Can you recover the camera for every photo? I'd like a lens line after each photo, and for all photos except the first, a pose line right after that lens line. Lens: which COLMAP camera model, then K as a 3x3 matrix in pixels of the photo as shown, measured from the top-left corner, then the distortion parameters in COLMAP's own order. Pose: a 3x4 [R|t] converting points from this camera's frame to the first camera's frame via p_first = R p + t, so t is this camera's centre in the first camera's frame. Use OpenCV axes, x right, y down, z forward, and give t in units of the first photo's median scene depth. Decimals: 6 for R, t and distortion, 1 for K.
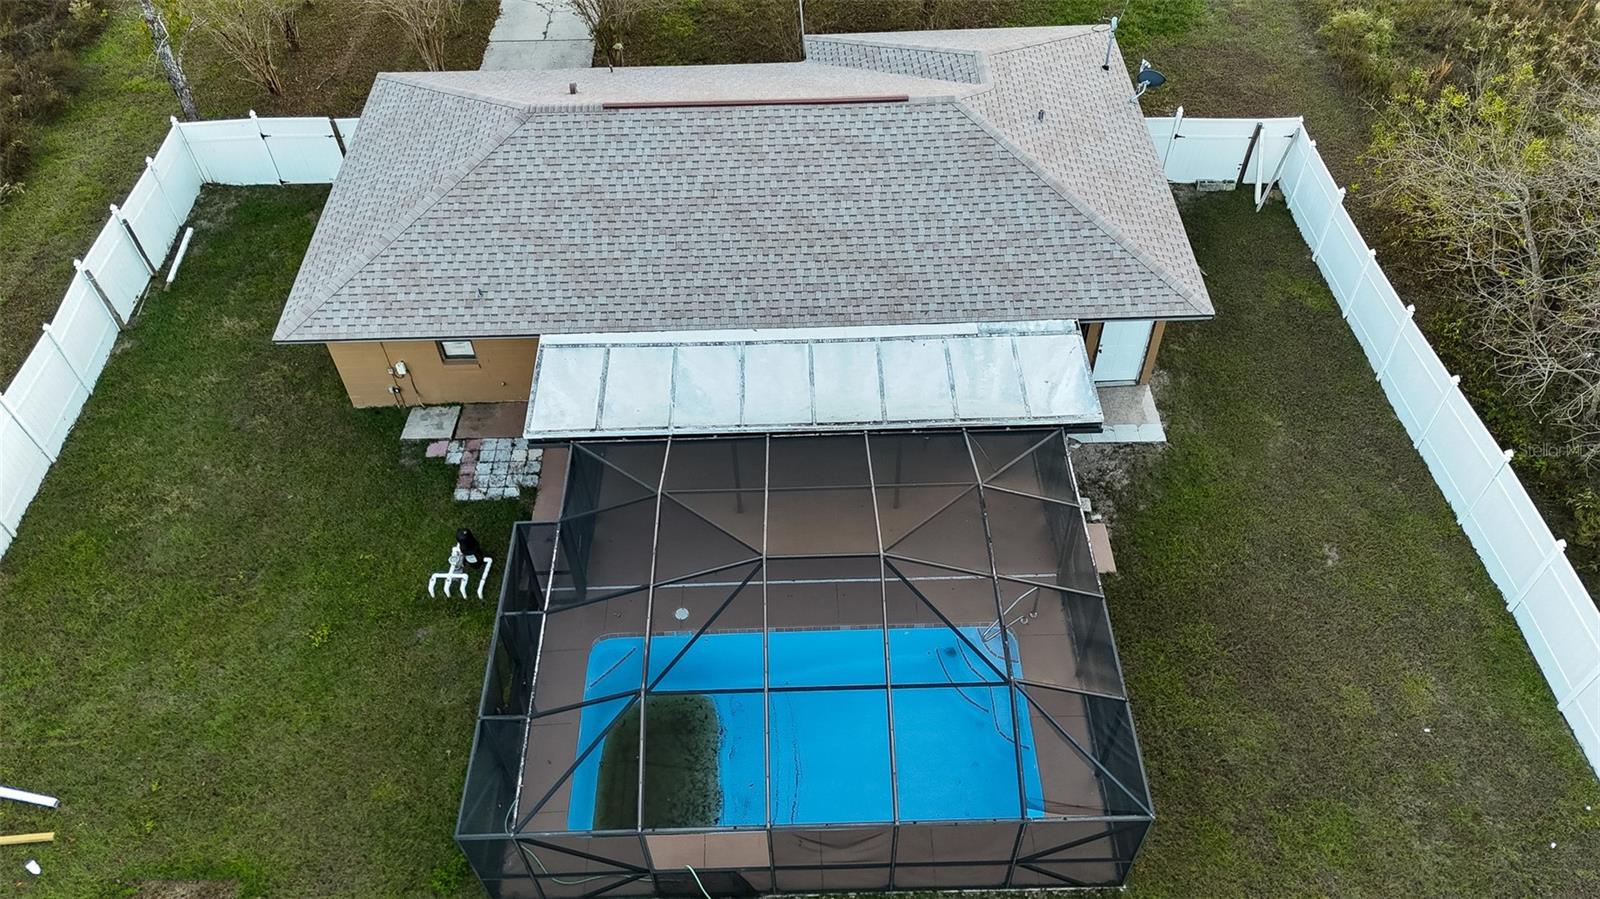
lens RADIAL K [[1180.8, 0, 800.0], [0, 1180.8, 449.5], [0, 0, 1]] dist [0.028989, -0.004496]
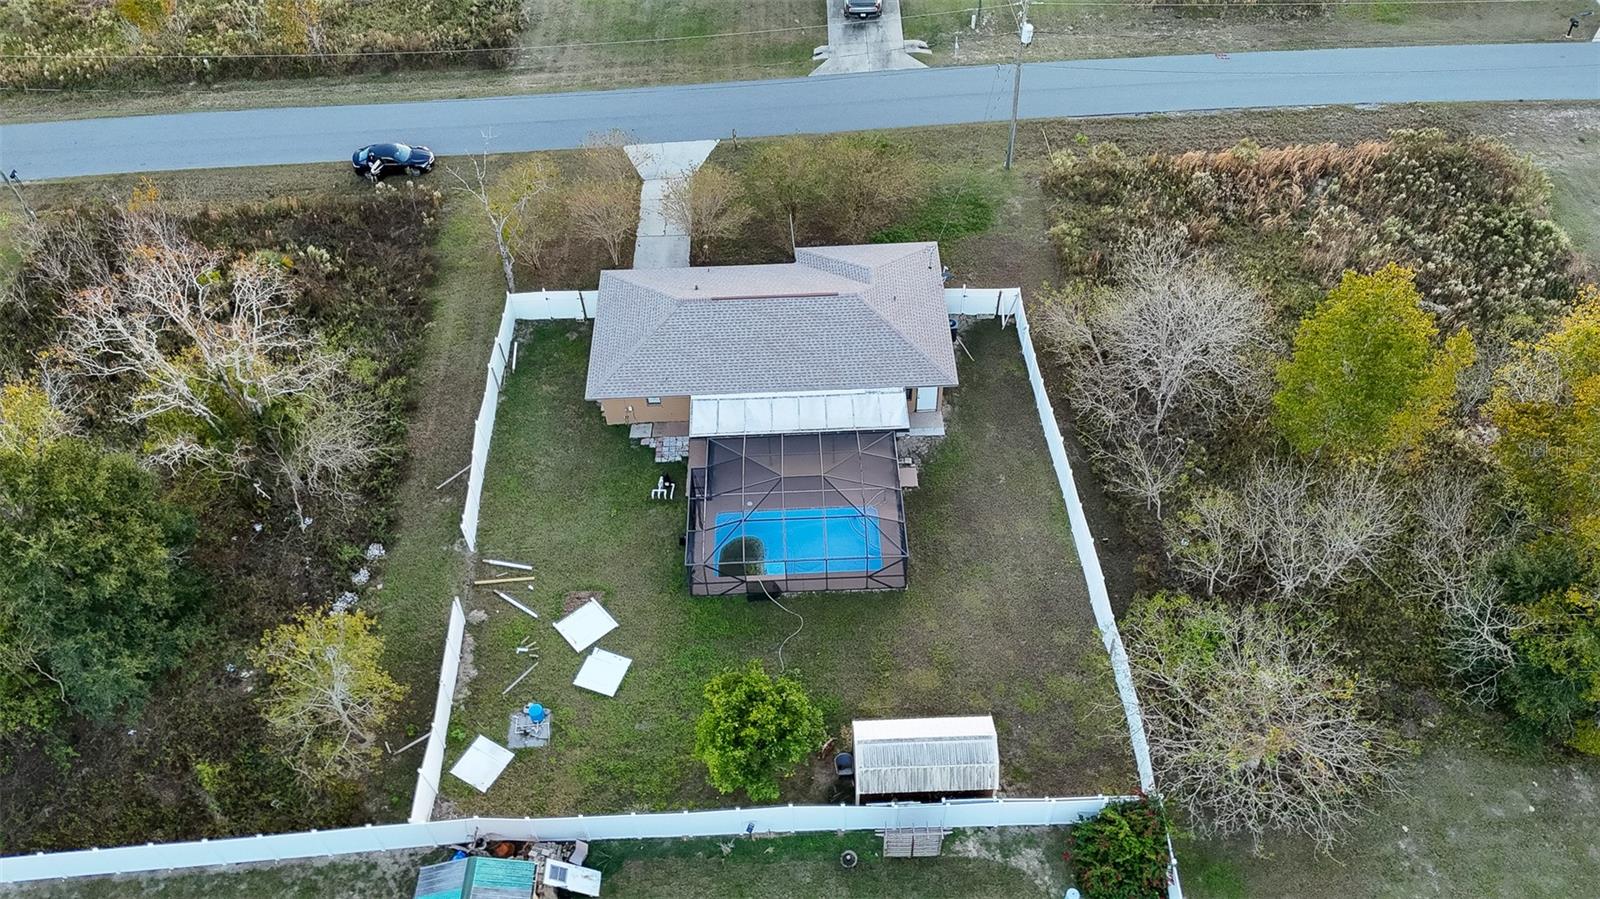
lens RADIAL K [[1180.8, 0, 800.0], [0, 1180.8, 449.5], [0, 0, 1]] dist [0.028989, -0.004496]
pose [[0.999932, -0.011559, -0.001224, 0.013503], [0.011566, 0.999918, 0.005558, 0.006333], [0.001159, -0.005572, 0.999984, -1.466049]]
